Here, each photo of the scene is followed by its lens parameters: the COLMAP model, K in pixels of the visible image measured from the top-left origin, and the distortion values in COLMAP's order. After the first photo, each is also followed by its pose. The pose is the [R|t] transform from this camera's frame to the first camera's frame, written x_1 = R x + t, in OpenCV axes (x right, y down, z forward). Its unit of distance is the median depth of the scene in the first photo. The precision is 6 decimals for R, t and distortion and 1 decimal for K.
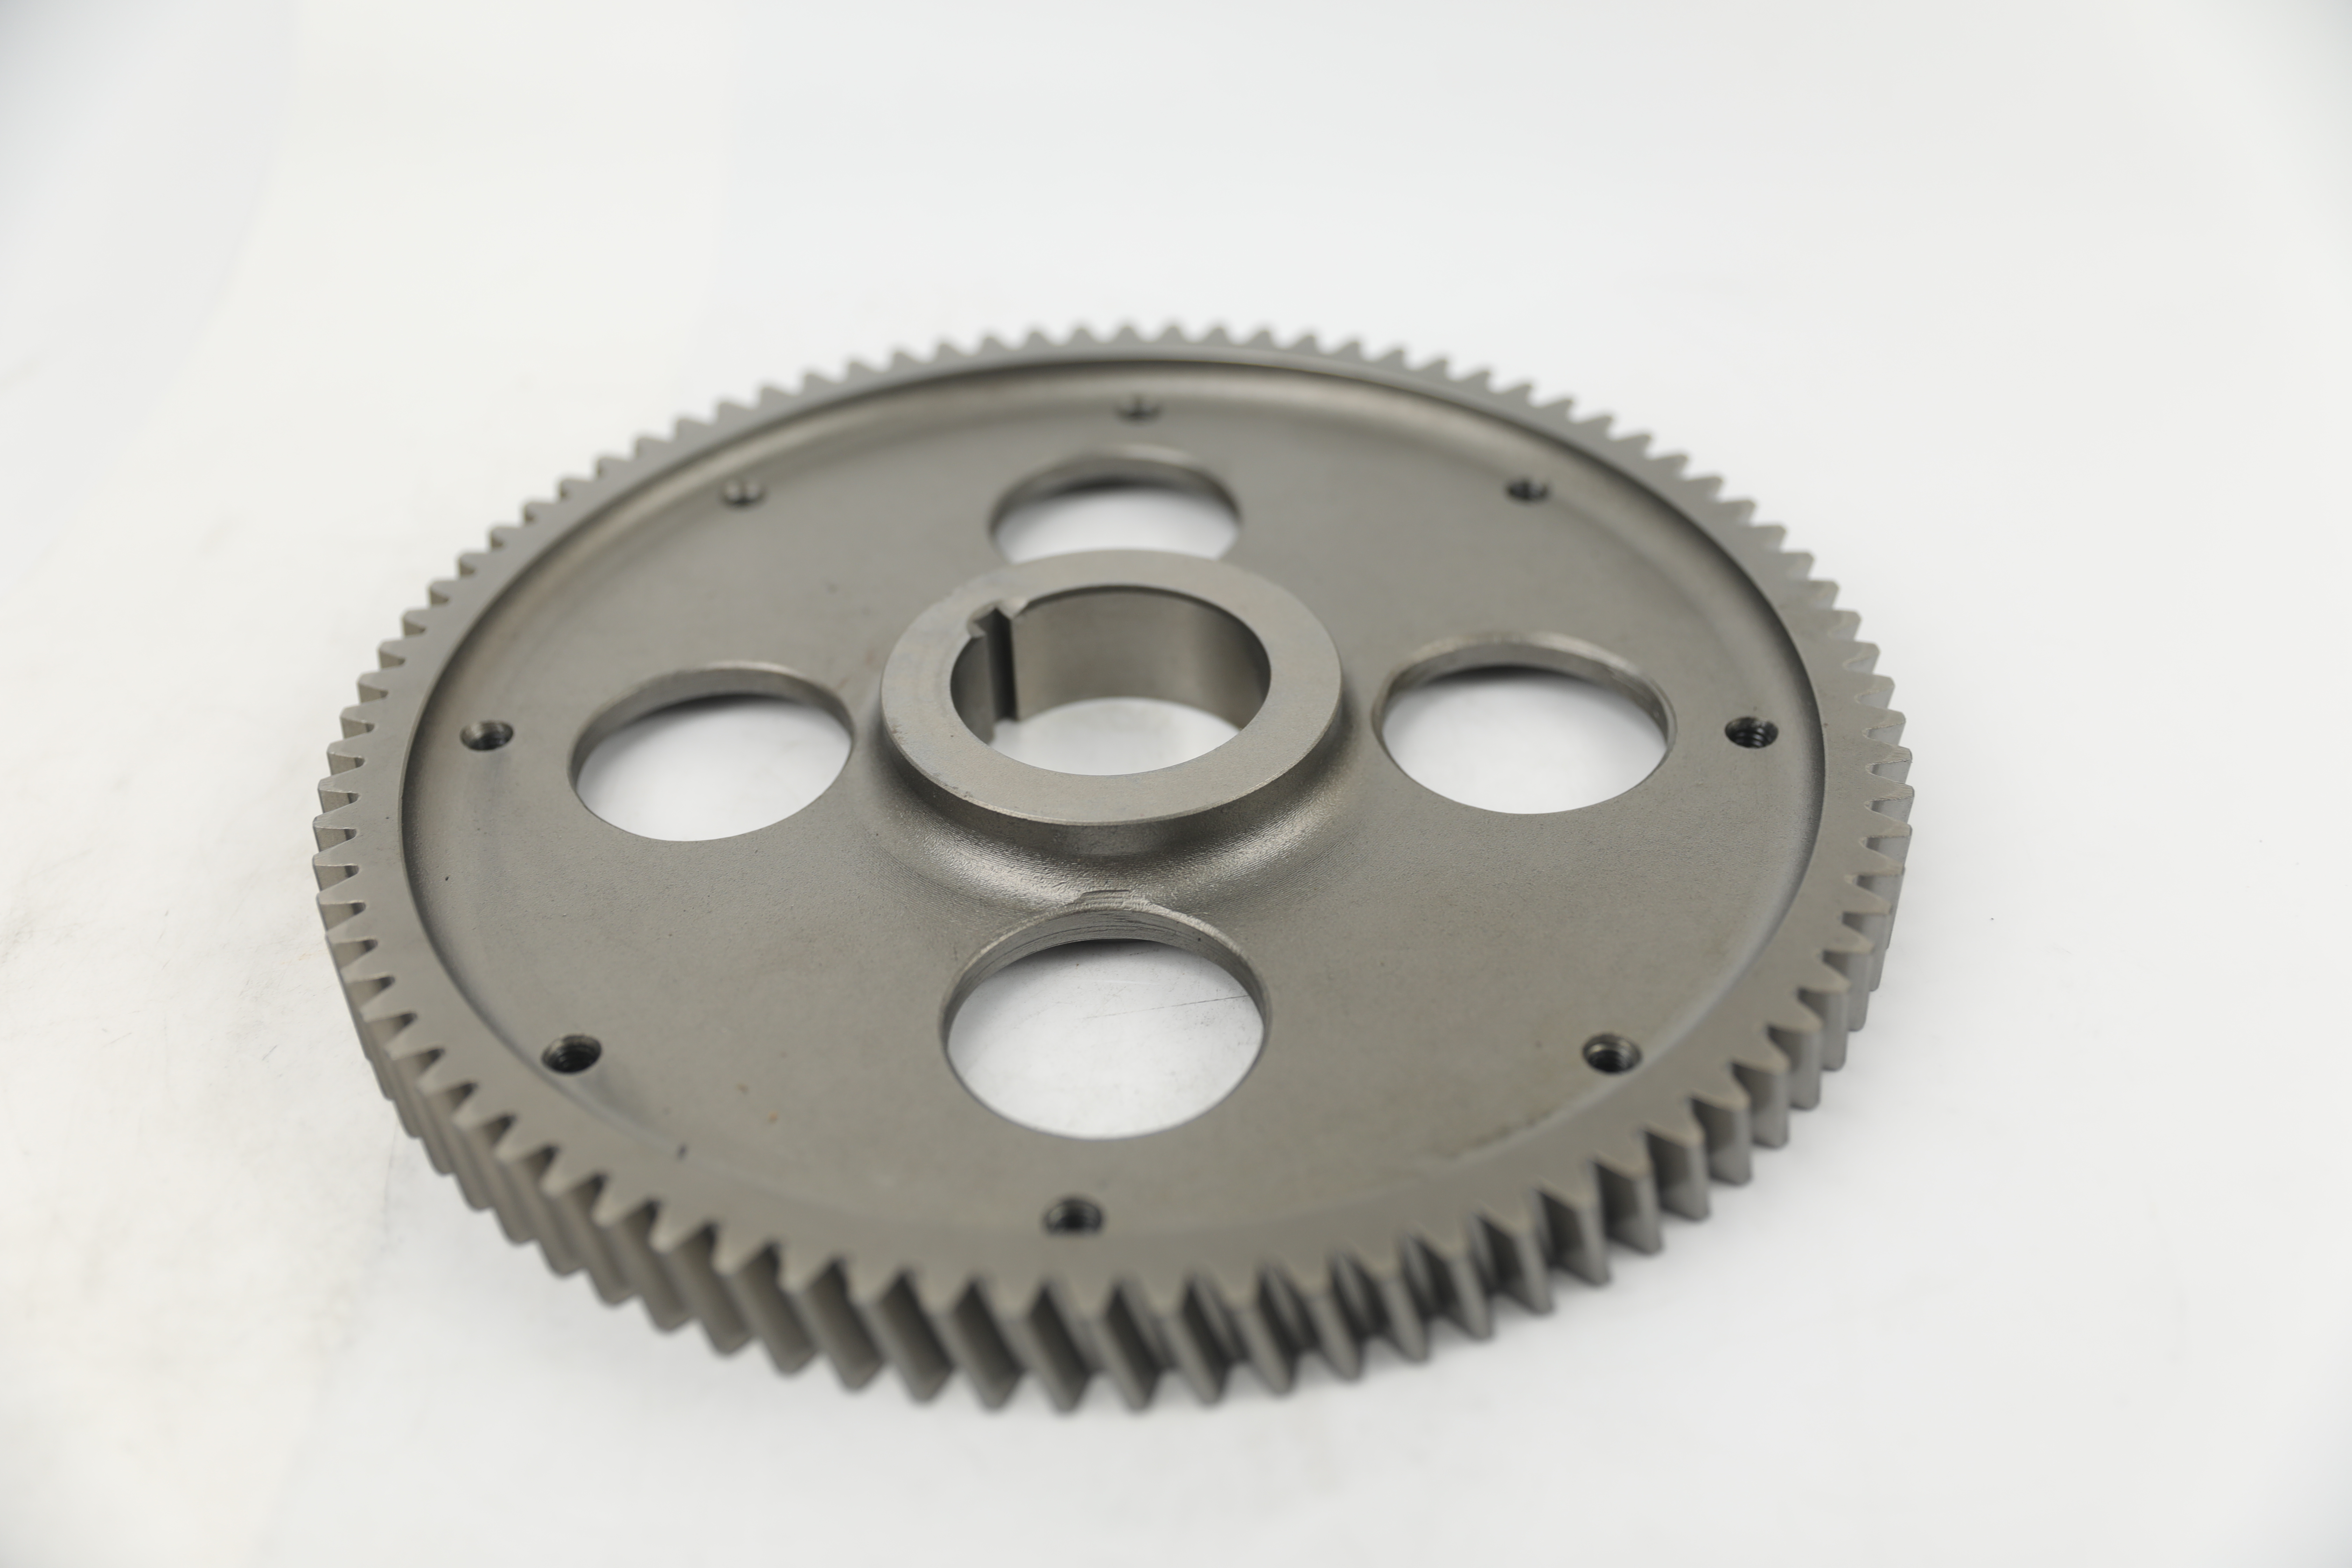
lens RADIAL K [[2576.1, 0, 1176.0], [0, 2576.1, 784.0], [0, 0, 1]] dist [-0.020473, 0.030923]
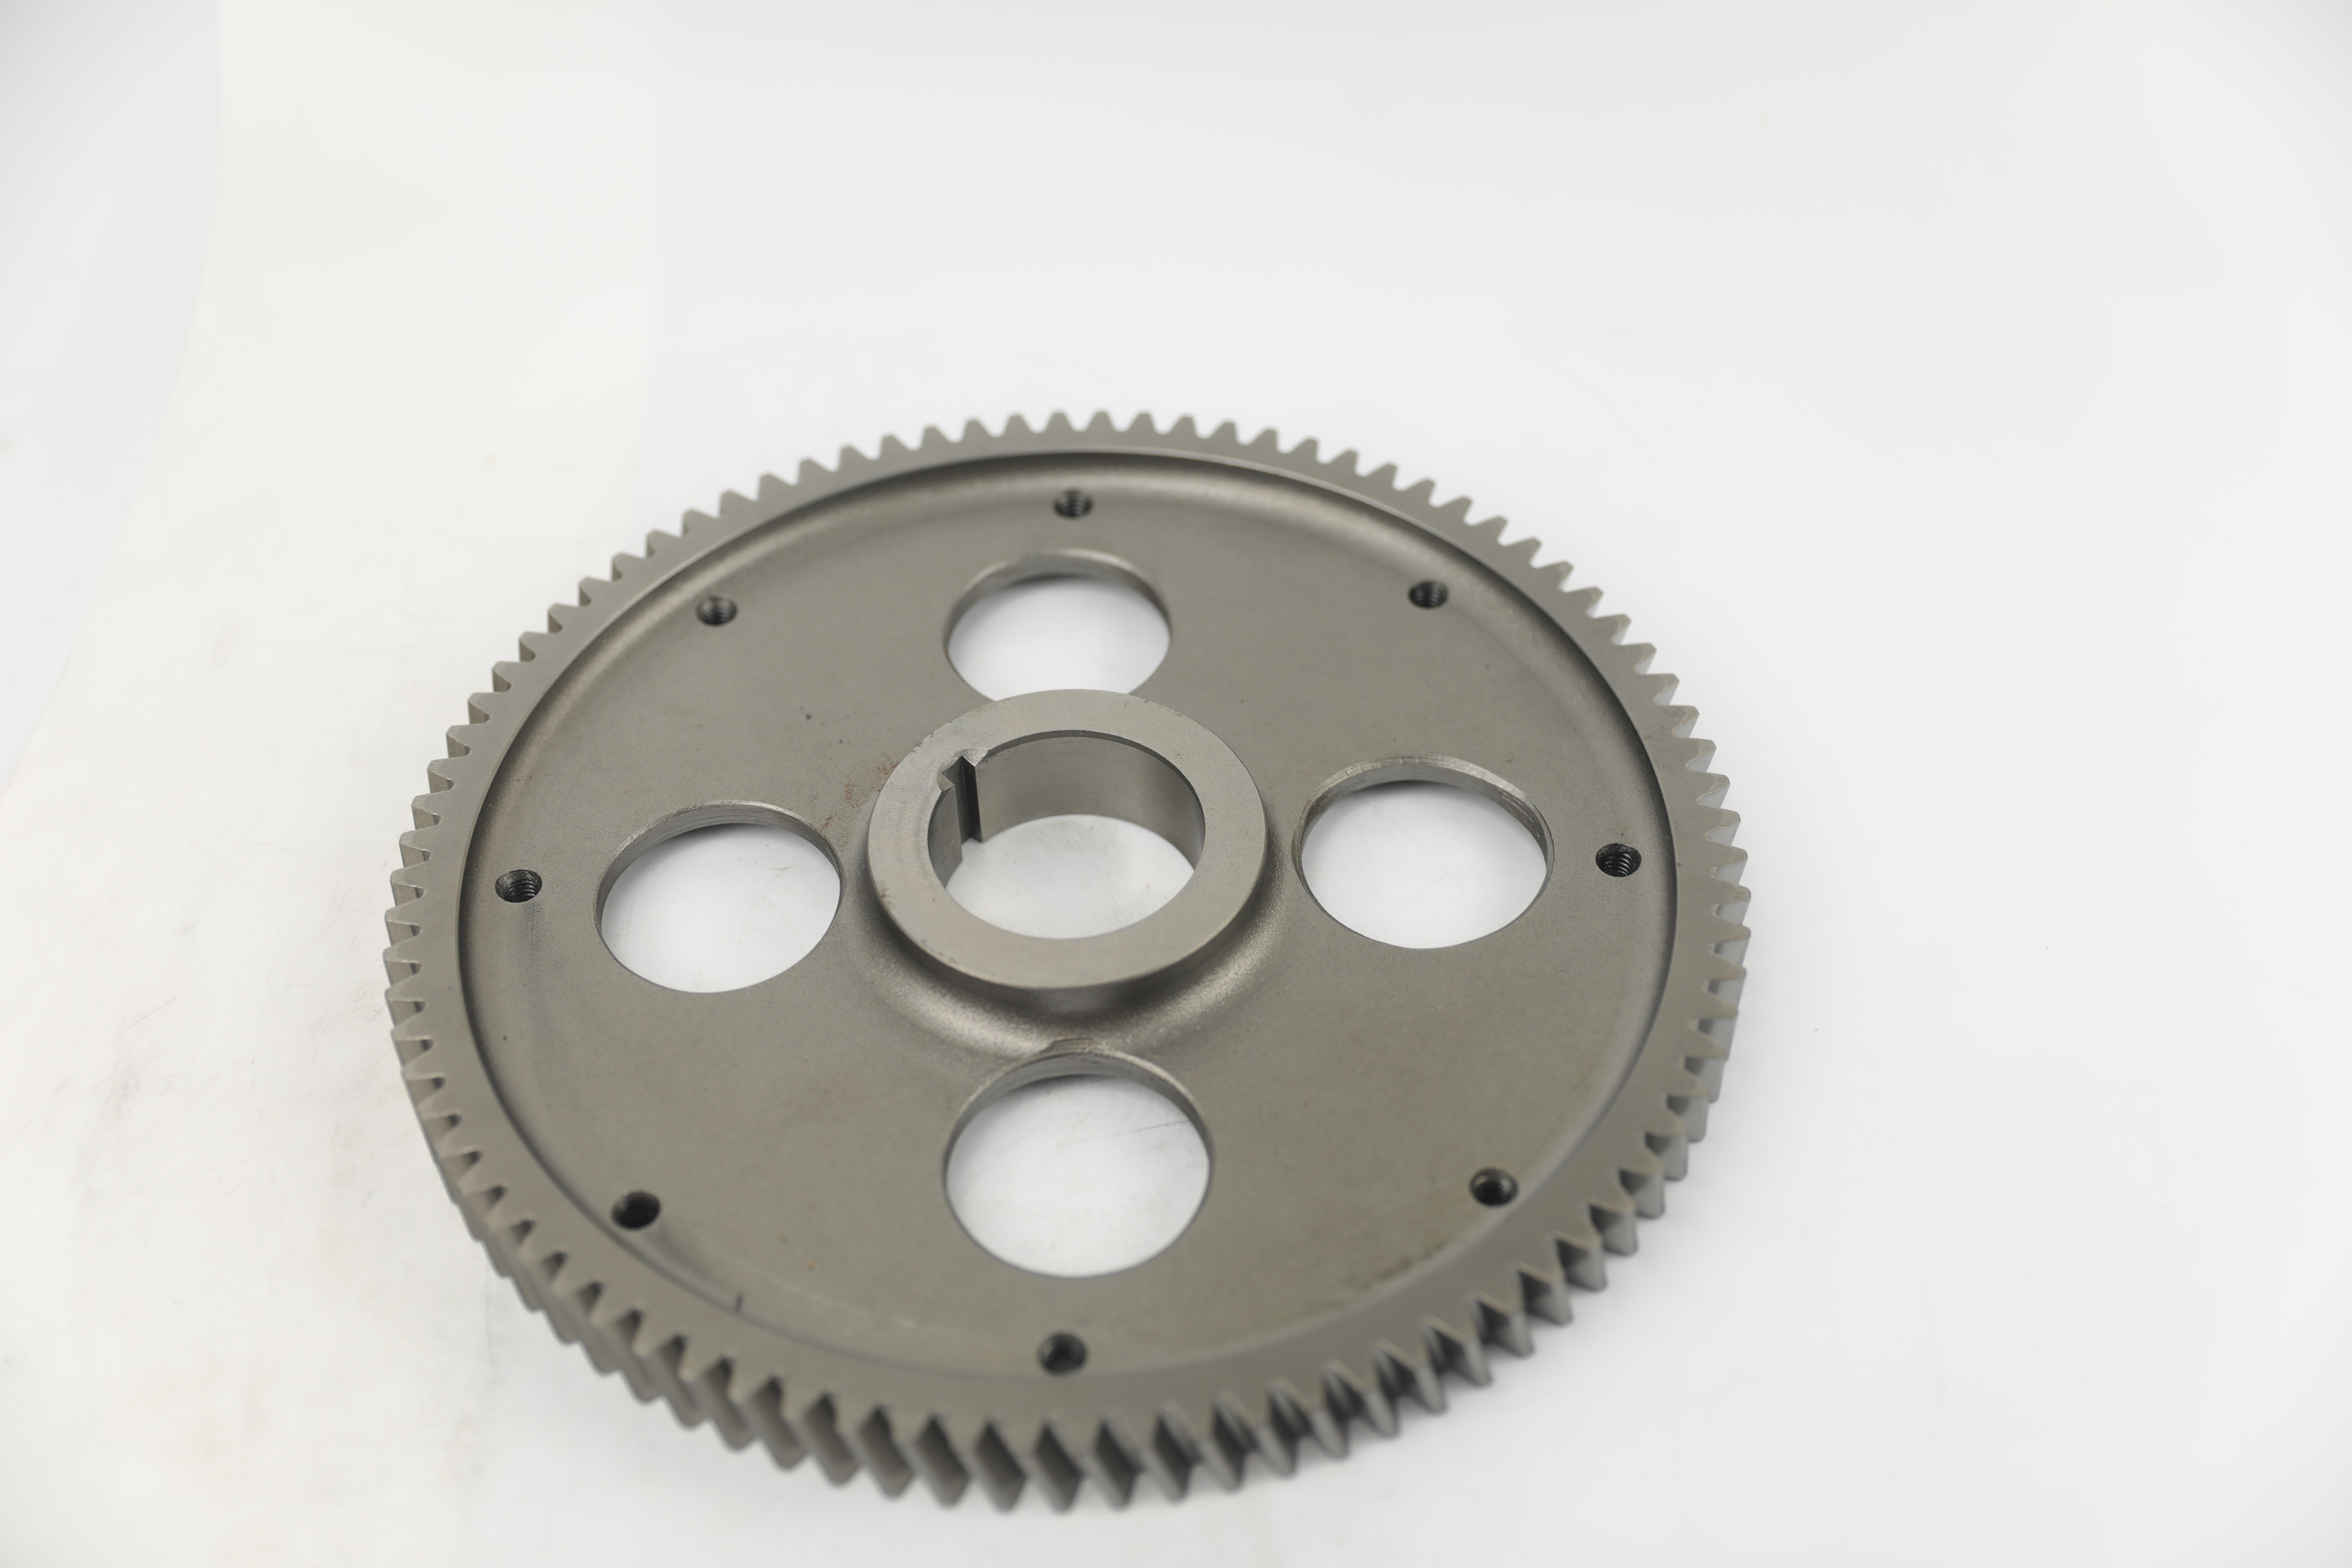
lens RADIAL K [[2972.1, 0, 1176.0], [0, 2972.1, 784.0], [0, 0, 1]] dist [0.035140, -0.040873]
pose [[0.998921, -0.029771, 0.035646, -0.024552], [0.023785, 0.987163, 0.157938, -0.289842], [-0.039890, -0.156920, 0.986805, -0.335204]]
